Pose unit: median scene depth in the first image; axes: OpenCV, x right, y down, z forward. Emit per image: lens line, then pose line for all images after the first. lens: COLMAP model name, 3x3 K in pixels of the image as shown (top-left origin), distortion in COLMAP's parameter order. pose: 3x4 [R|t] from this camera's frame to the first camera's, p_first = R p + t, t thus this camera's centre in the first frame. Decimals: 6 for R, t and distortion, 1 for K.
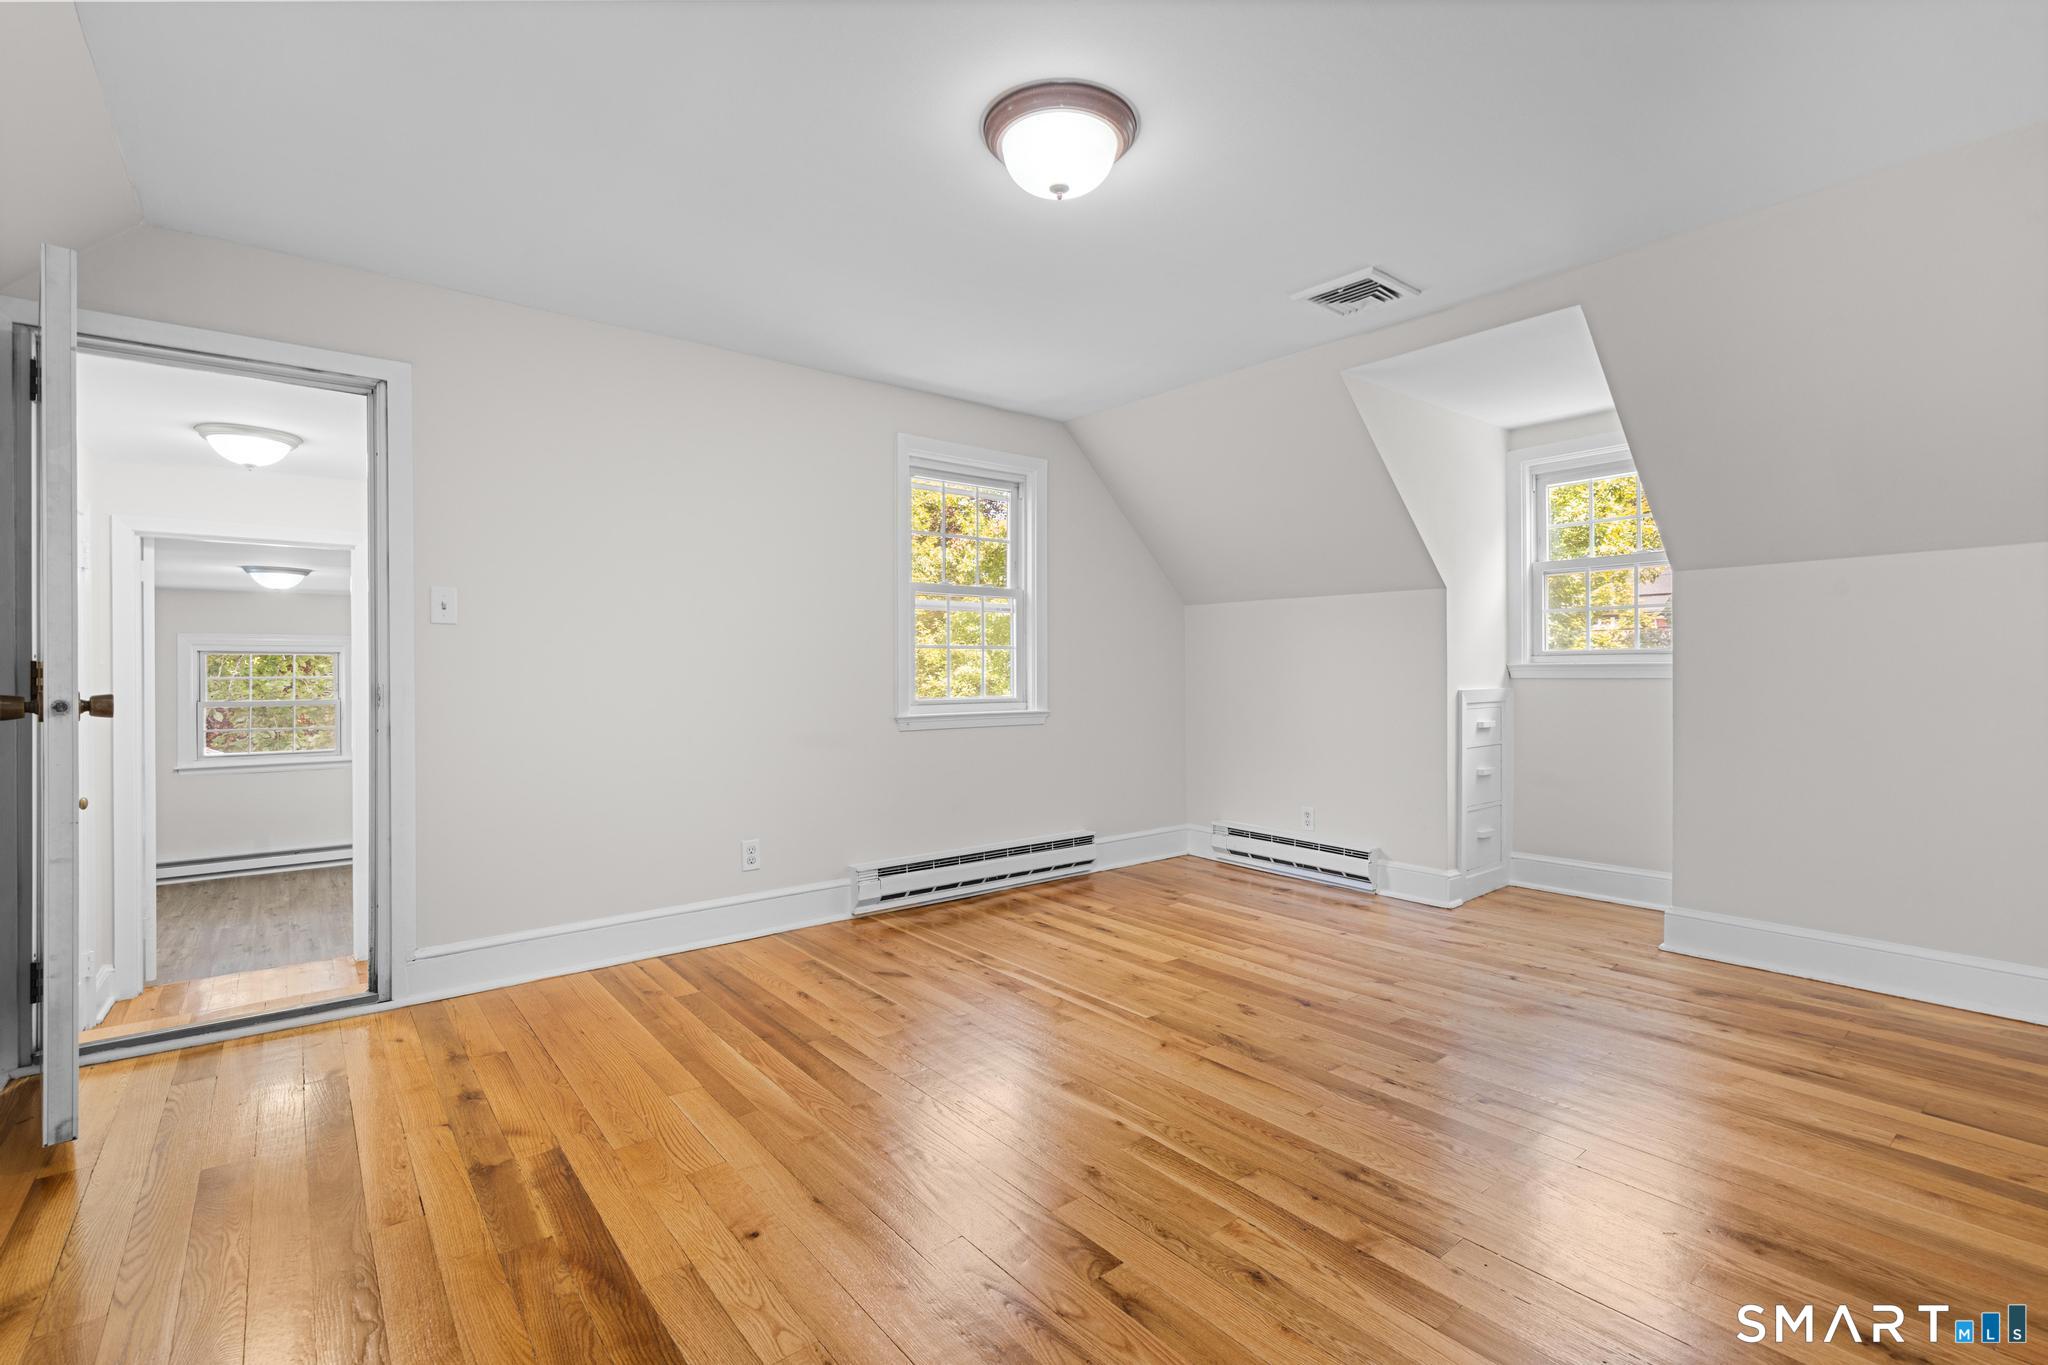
lens RADIAL K [[927.7, 0, 1031.6], [0, 927.7, 673.9], [0, 0, 1]] dist [-0.003581, 0.003369]
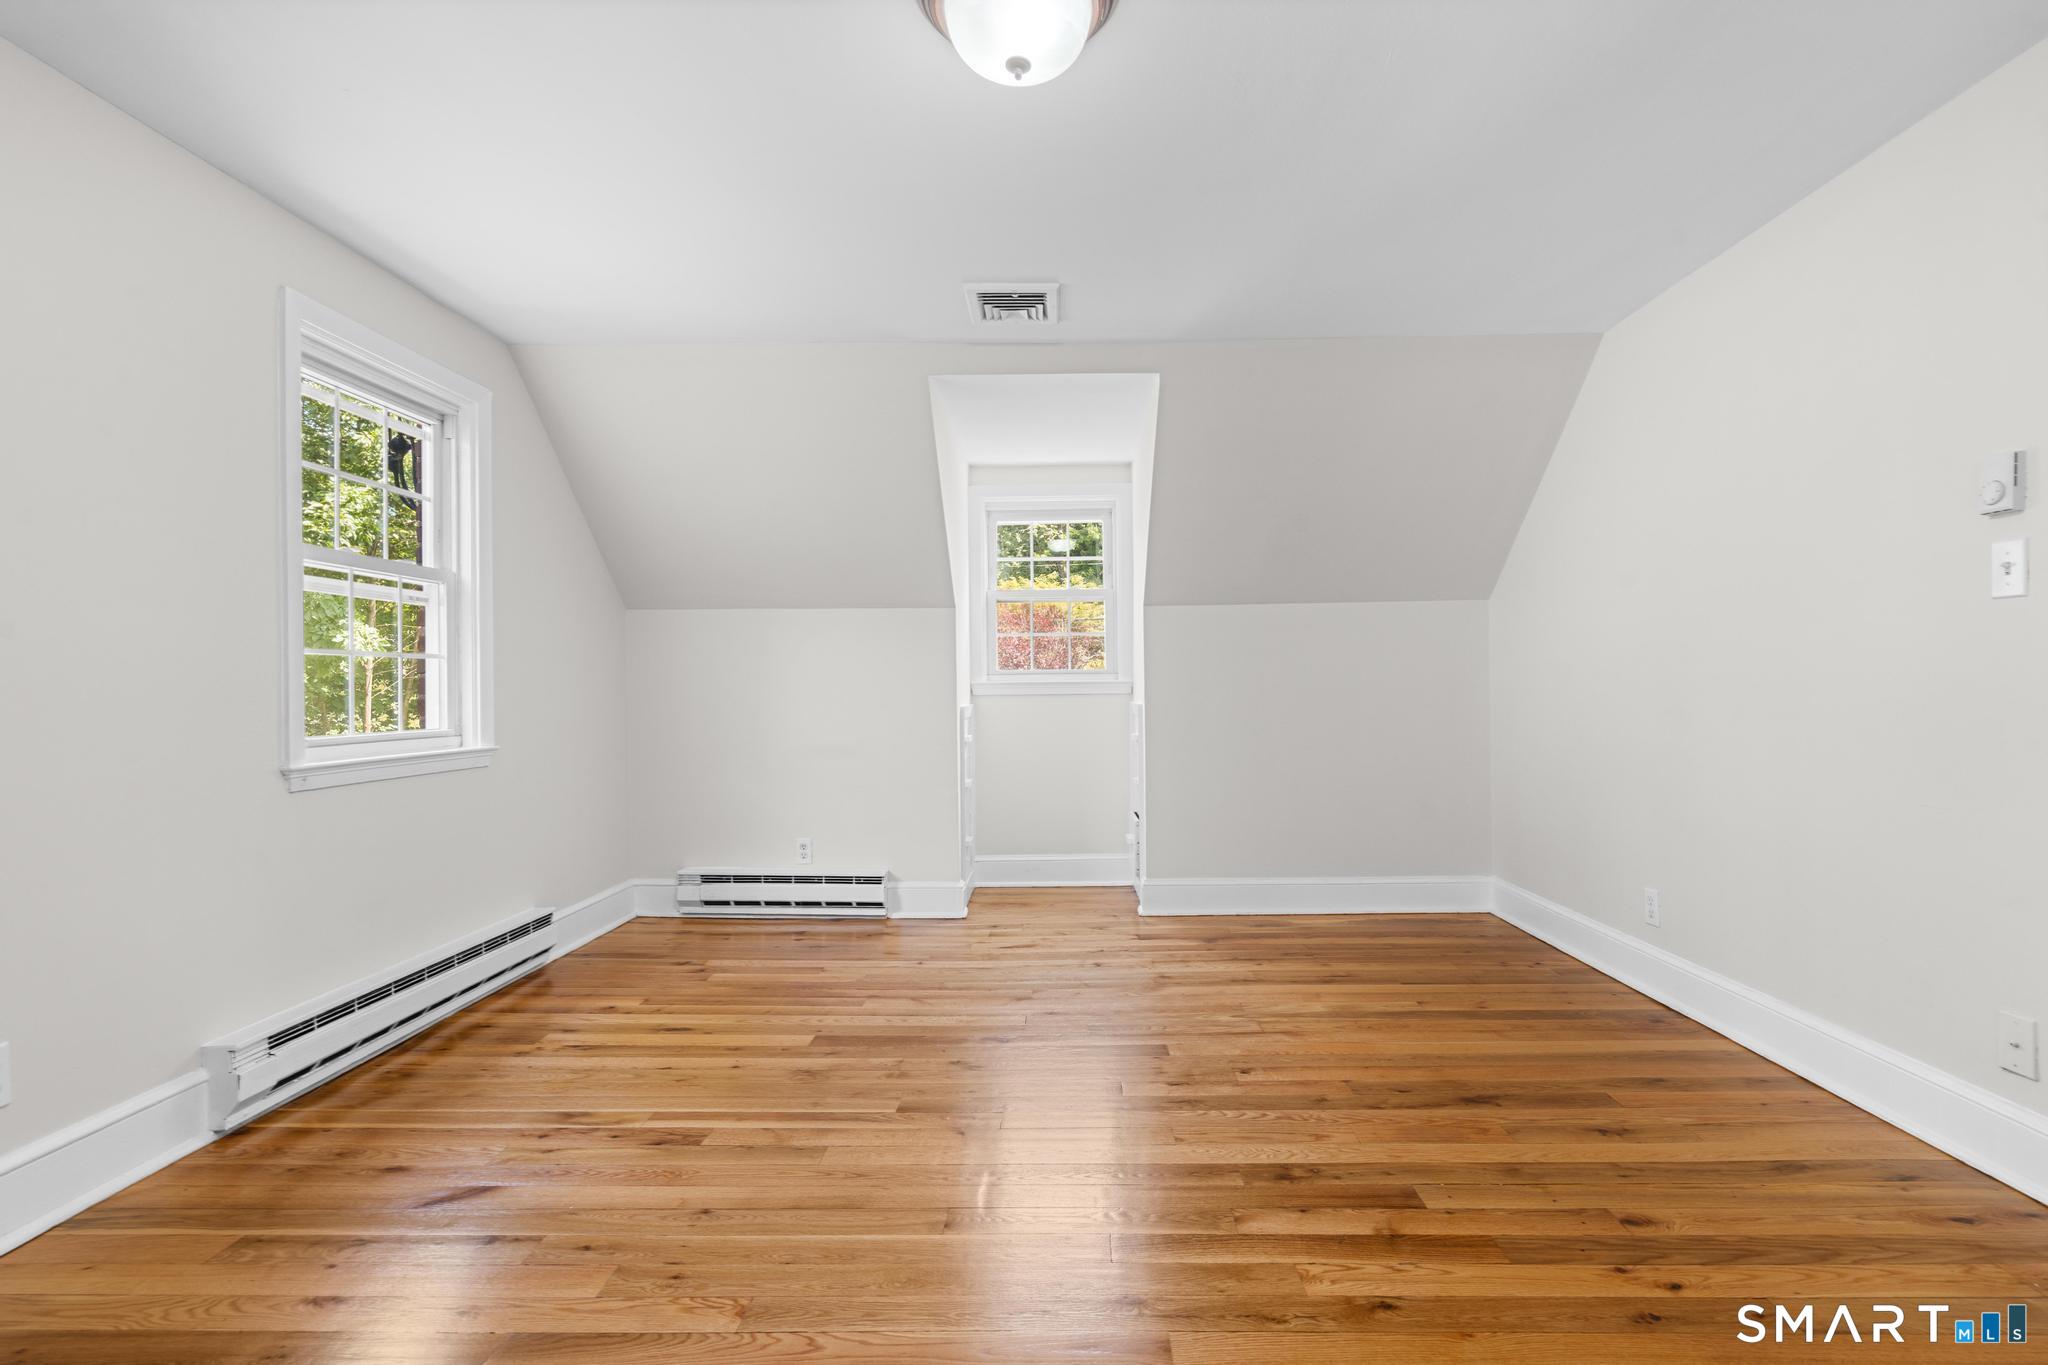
lens RADIAL K [[939.9, 0, 1031.1], [0, 939.9, 686.5], [0, 0, 1]] dist [-0.000971, 0.001233]
pose [[0.642838, -0.000268, 0.766002, -0.366703], [0.008833, 0.999936, -0.007063, 0.003621], [-0.765952, 0.011306, 0.642799, 0.317426]]
